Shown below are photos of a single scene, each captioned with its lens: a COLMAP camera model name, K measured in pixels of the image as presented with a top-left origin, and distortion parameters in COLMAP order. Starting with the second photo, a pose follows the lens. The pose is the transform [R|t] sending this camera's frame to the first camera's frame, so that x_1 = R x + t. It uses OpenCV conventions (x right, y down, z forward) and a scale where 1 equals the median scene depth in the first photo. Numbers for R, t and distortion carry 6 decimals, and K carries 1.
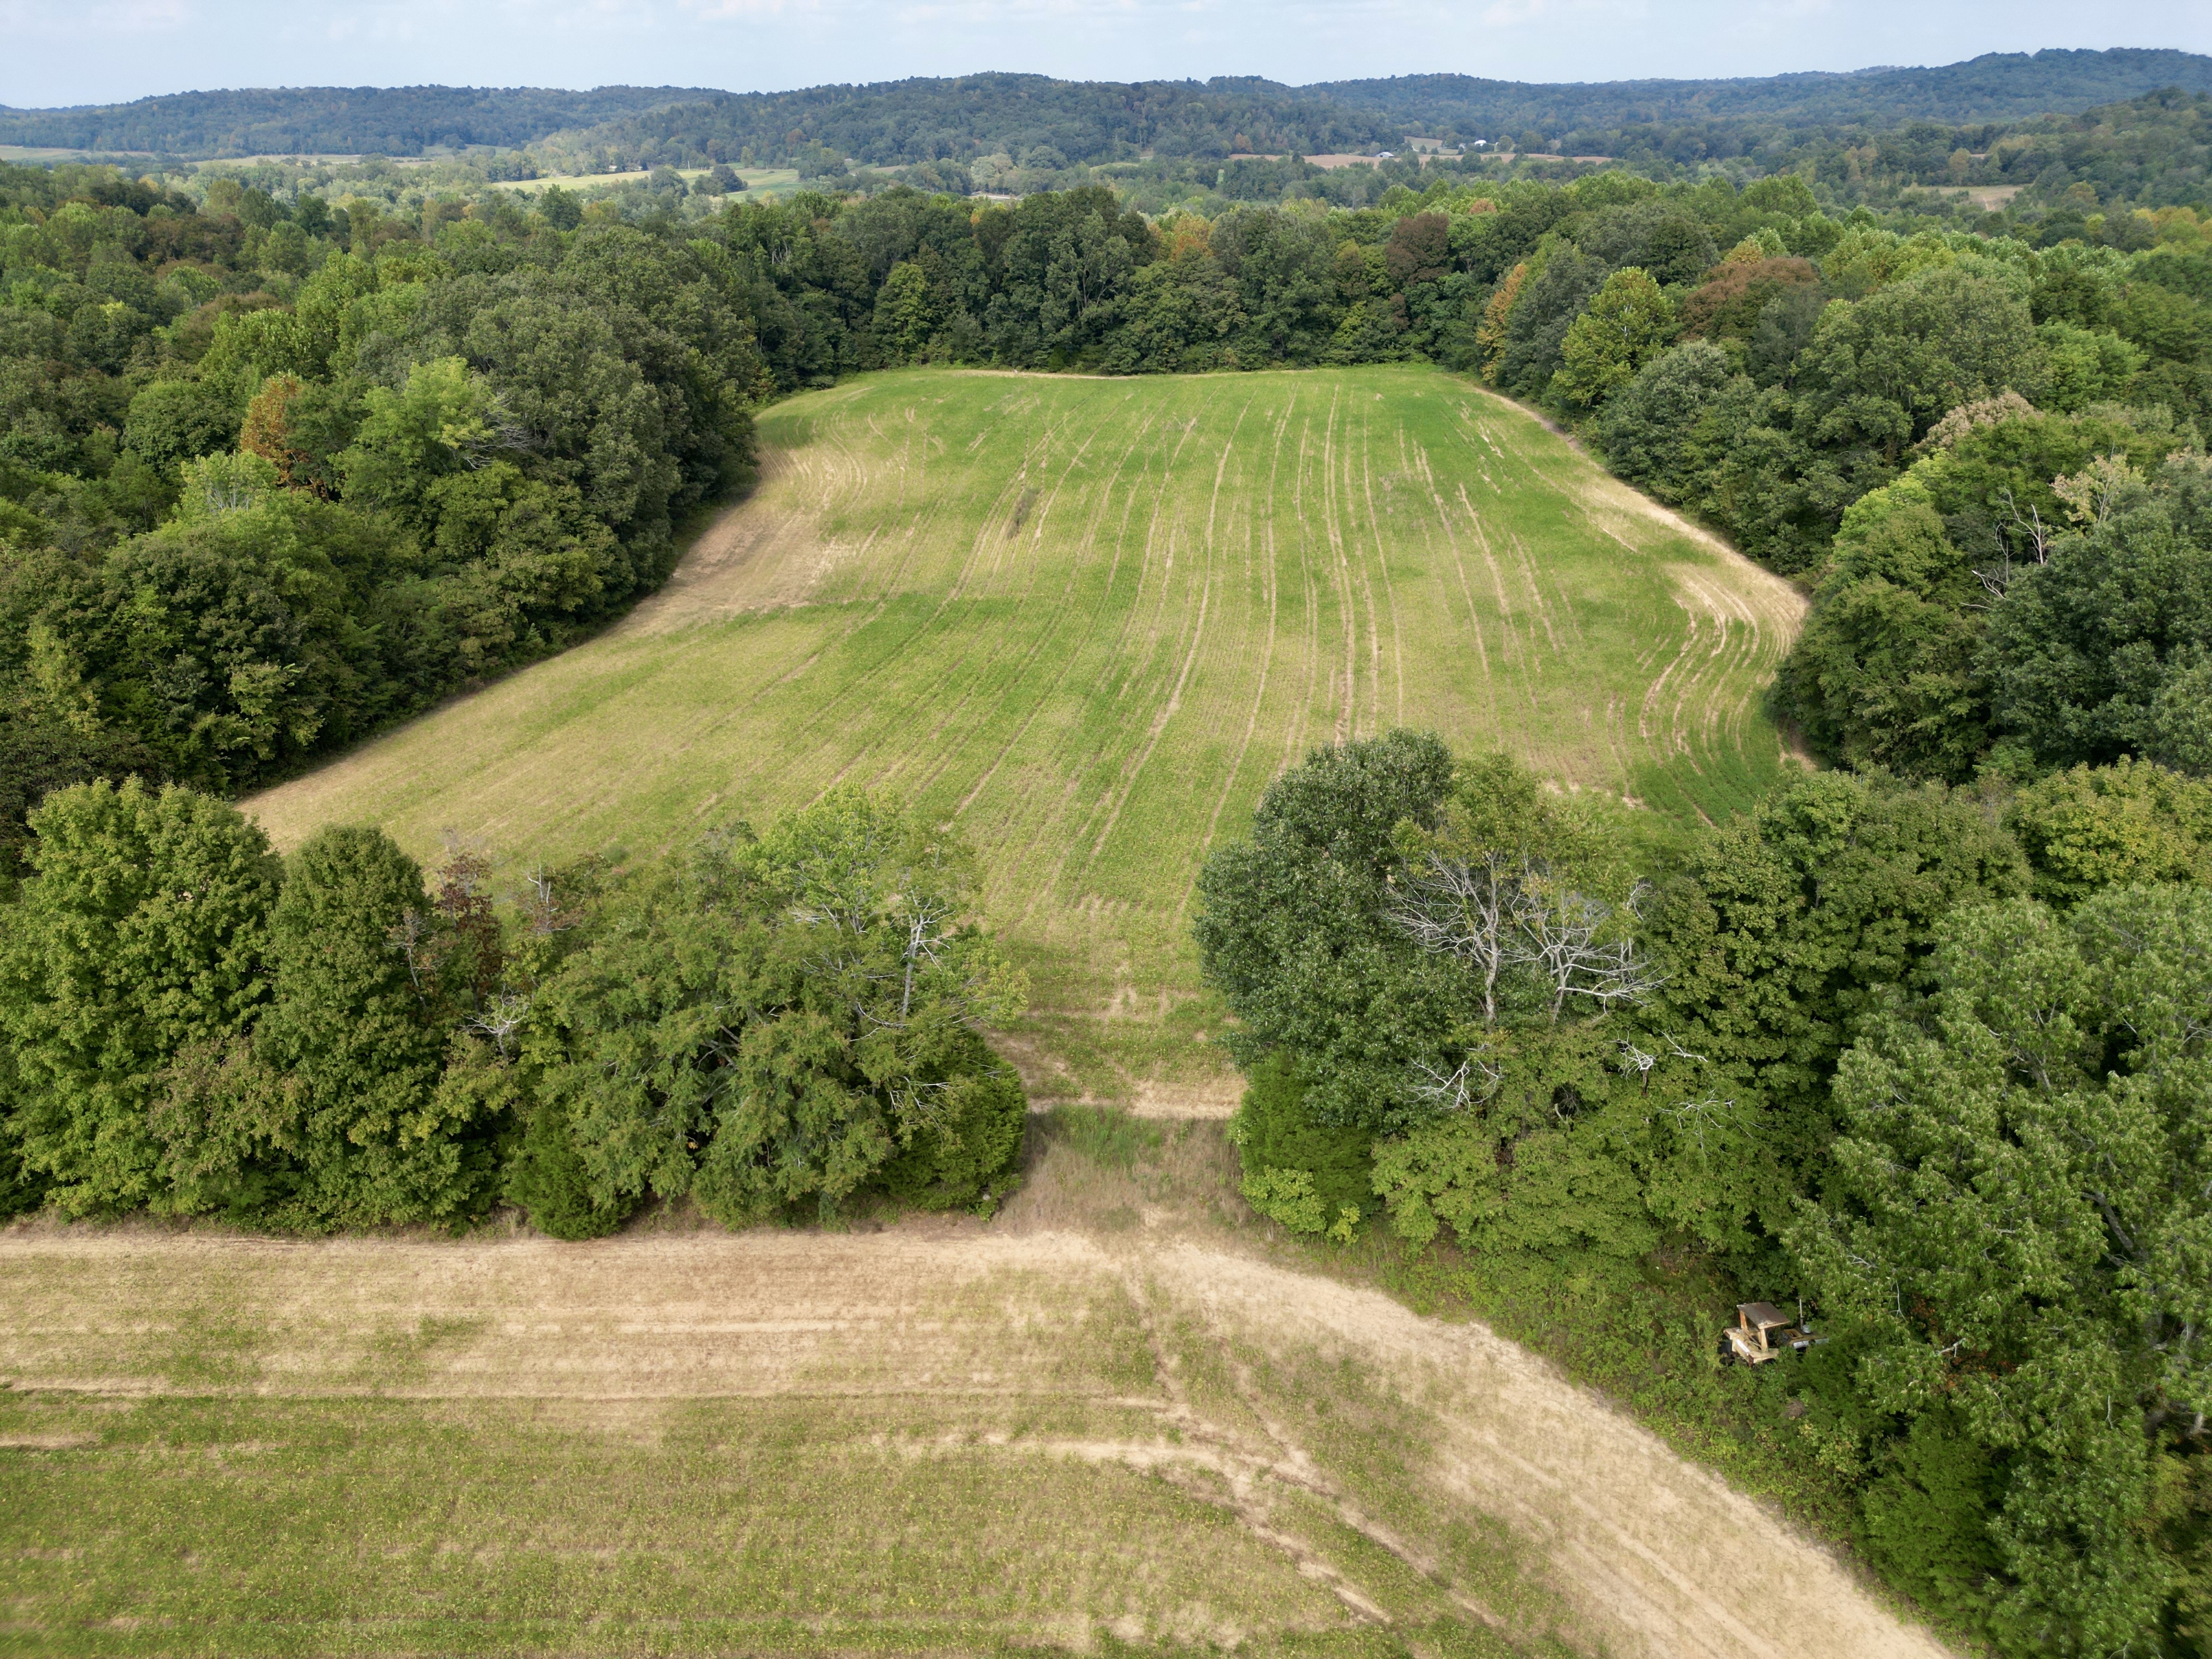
lens RADIAL K [[1581.1, 0, 1110.4], [0, 1581.1, 830.9], [0, 0, 1]] dist [0.074705, -0.071032]
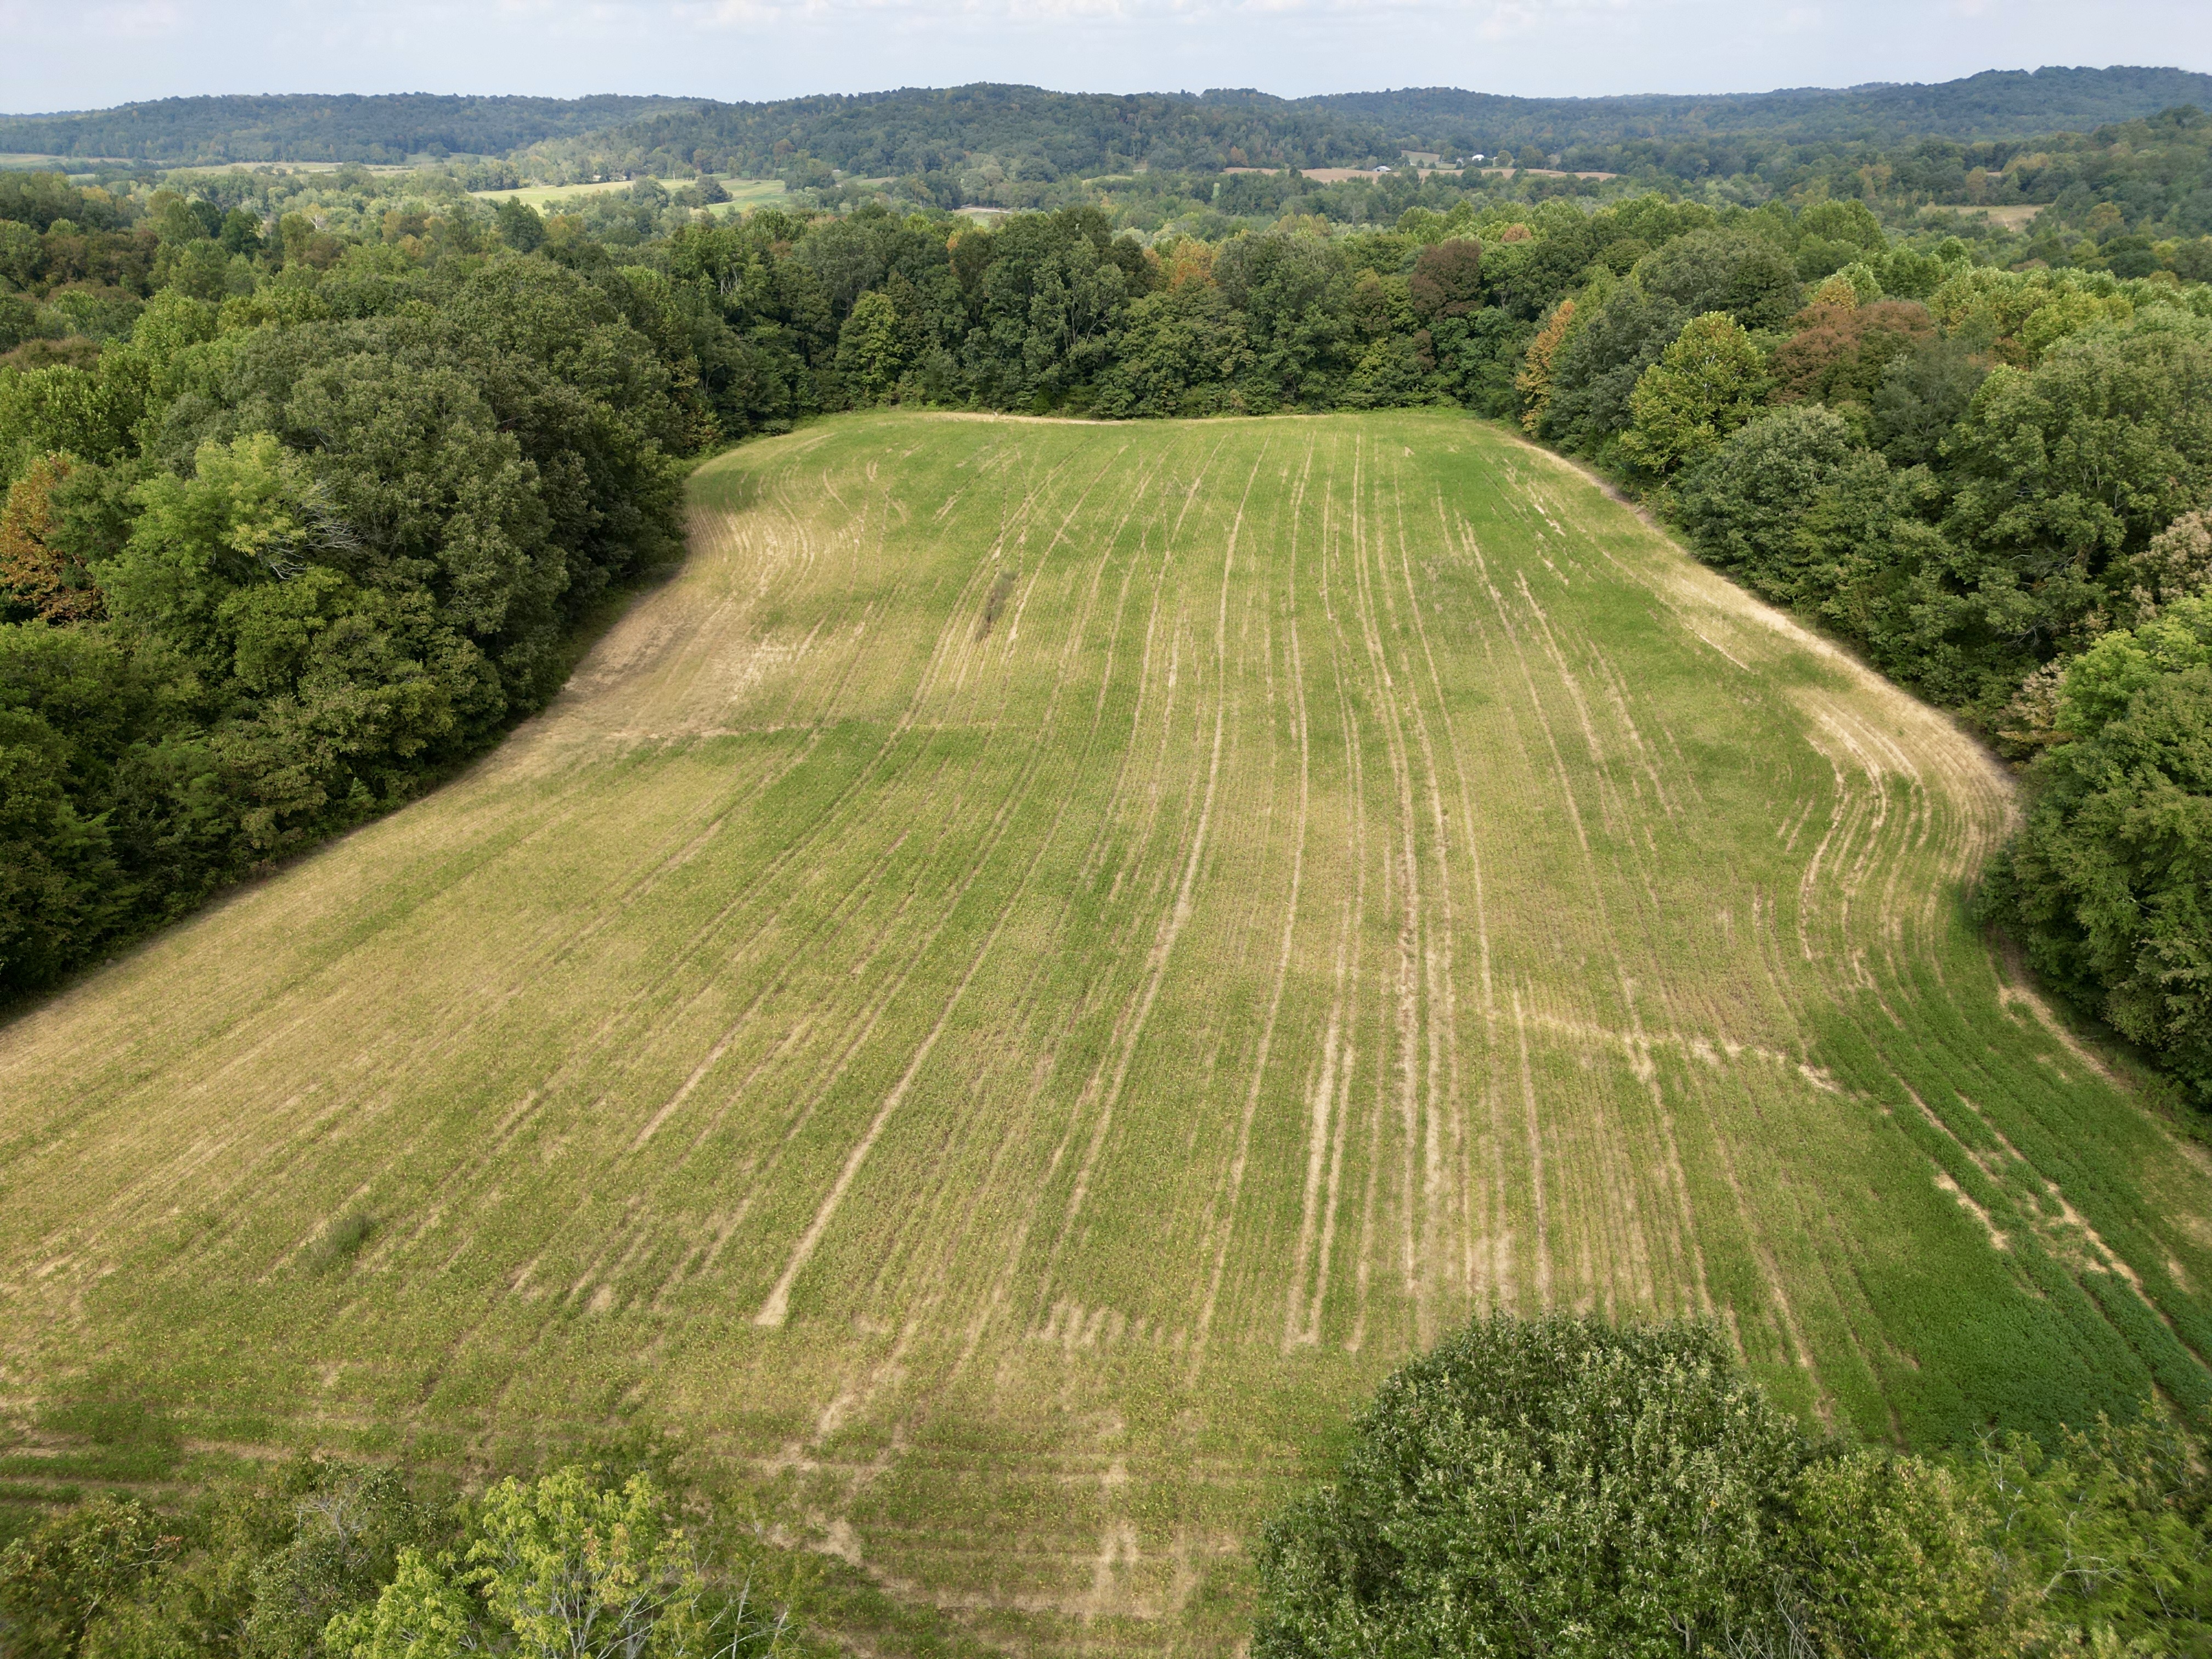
lens RADIAL K [[1581.1, 0, 1105.4], [0, 1581.1, 828.9], [0, 0, 1]] dist [0.074705, -0.071032]
pose [[0.999984, 0.004609, 0.003141, 0.000444], [-0.004587, 0.999965, -0.007056, -0.072268], [-0.003174, 0.007042, 0.999970, 0.157163]]
